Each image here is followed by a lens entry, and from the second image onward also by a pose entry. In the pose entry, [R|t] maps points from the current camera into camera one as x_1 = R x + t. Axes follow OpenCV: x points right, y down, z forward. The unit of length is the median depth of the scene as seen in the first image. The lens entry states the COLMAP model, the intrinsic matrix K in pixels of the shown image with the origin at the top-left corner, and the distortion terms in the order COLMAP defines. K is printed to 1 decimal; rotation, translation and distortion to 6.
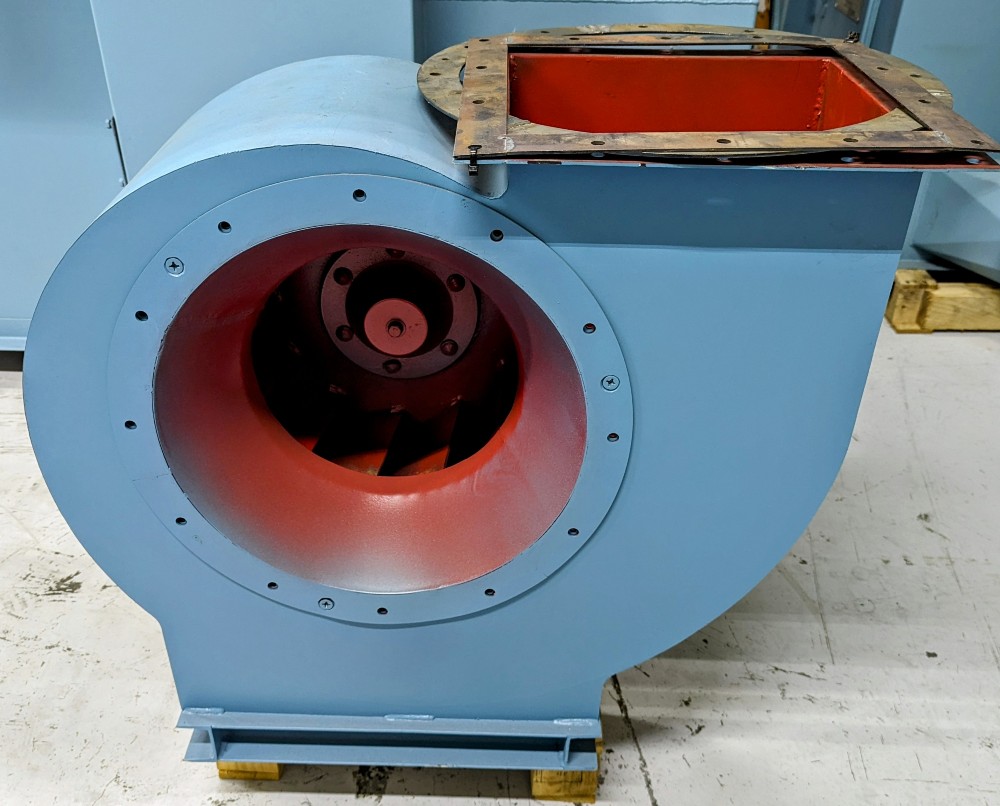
lens RADIAL K [[970.6, 0, 497.0], [0, 970.6, 403.3], [0, 0, 1]] dist [0.068471, 0.000000]
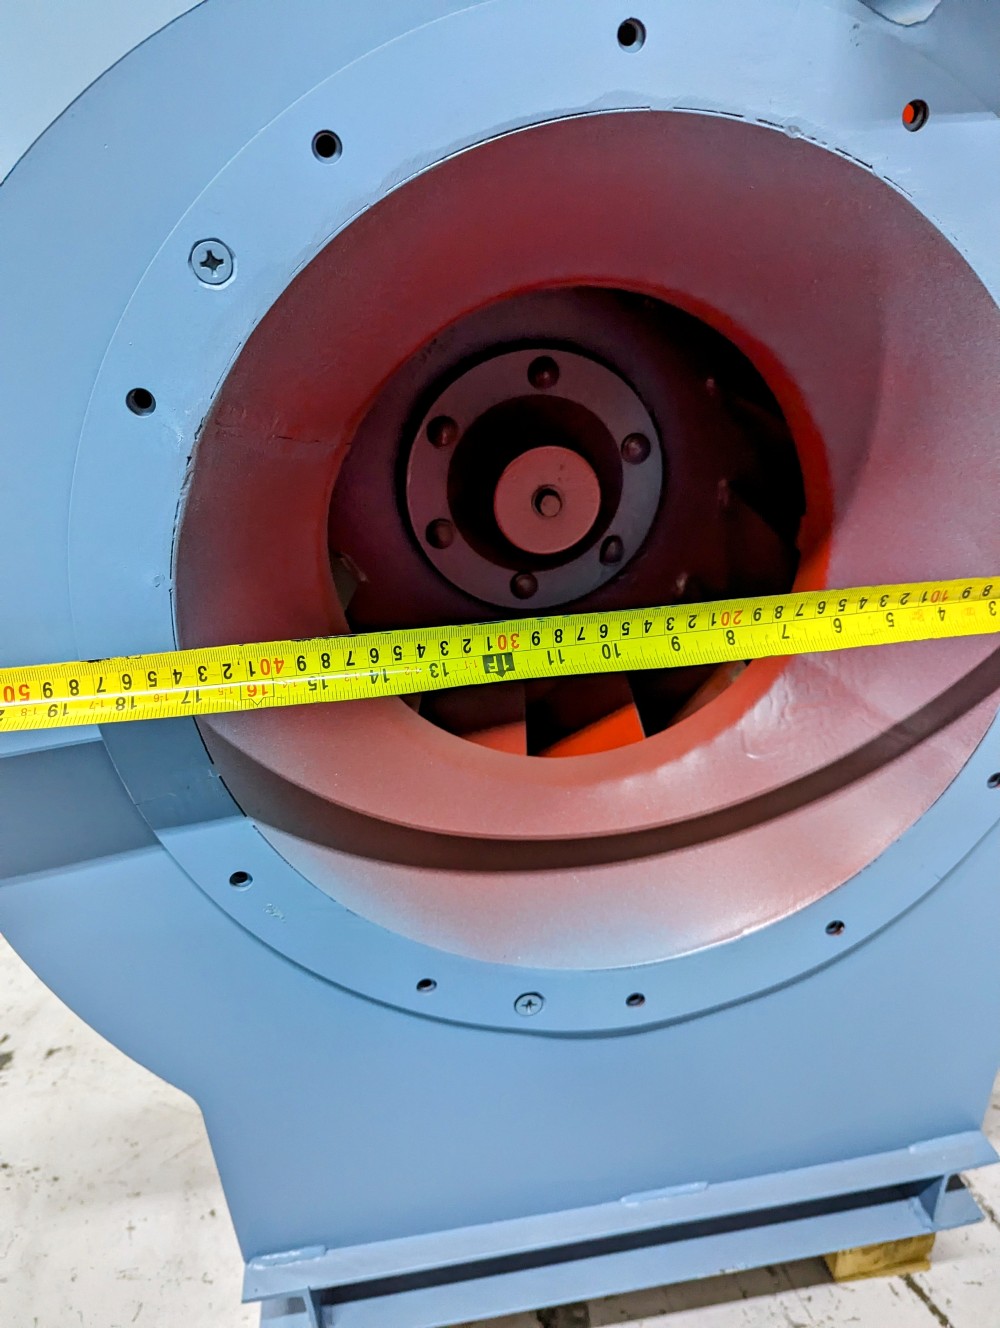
lens RADIAL K [[919.1, 0, 502.5], [0, 919.1, 663.2], [0, 0, 1]] dist [0.021777, -0.015363]
pose [[0.982702, -0.131796, 0.130103, -0.189496], [0.149053, 0.979806, -0.133280, 0.075794], [-0.109910, 0.150366, 0.982502, 0.410173]]
